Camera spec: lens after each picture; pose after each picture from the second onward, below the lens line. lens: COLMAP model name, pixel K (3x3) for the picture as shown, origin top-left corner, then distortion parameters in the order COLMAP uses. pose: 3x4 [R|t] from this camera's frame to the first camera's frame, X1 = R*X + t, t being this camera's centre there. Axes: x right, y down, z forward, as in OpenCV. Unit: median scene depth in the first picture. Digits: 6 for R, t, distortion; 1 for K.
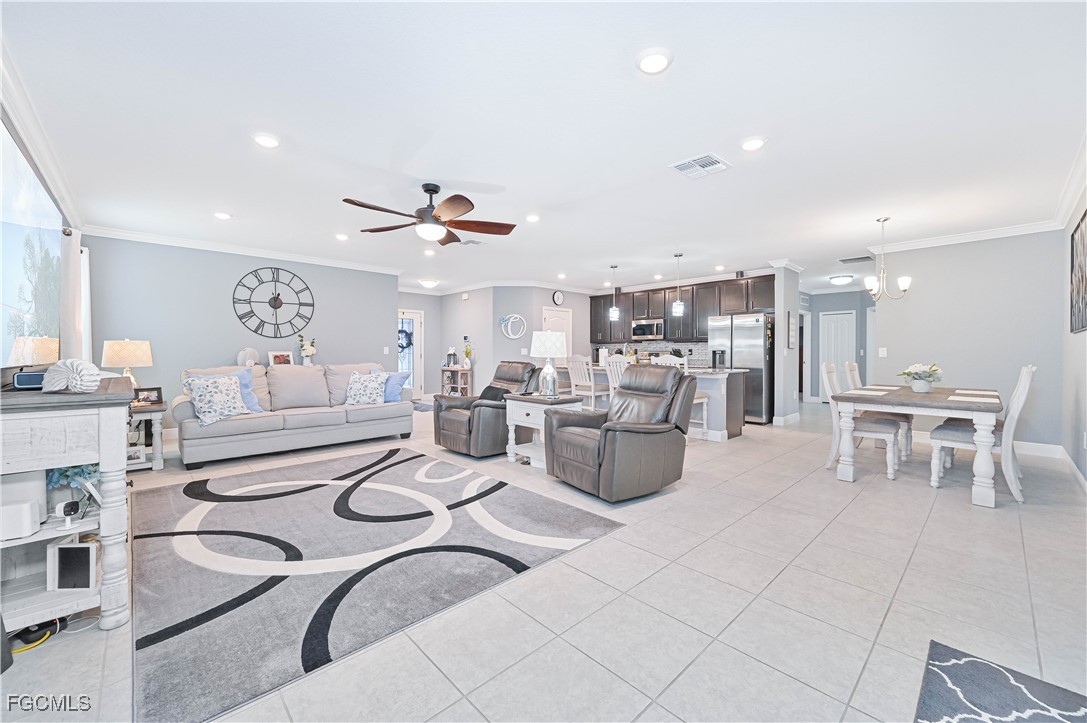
lens RADIAL K [[423.2, 0, 543.5], [0, 423.2, 361.5], [0, 0, 1]] dist [0.000884, -0.000201]
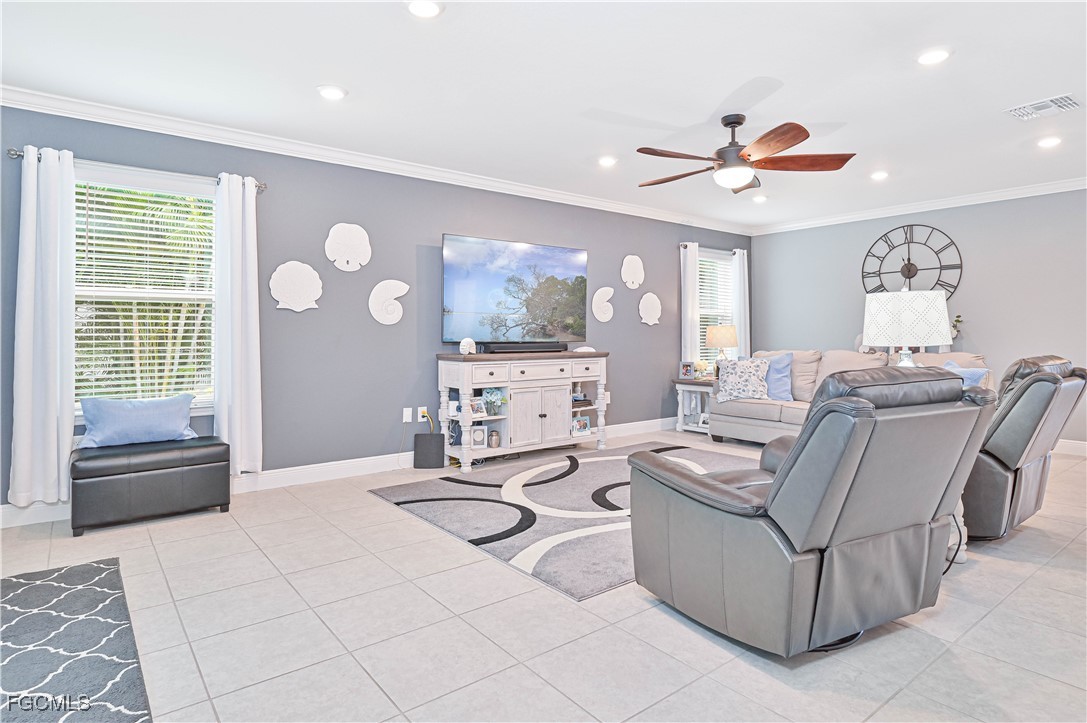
lens RADIAL K [[618.9, 0, 587.7], [0, 618.9, 355.3], [0, 0, 1]] dist [-0.003062, 0.000790]
pose [[-0.056332, 0.033243, -0.997859, 0.770794], [-0.021981, 0.999162, 0.034527, -0.017291], [0.998170, 0.023879, -0.055554, 0.720095]]
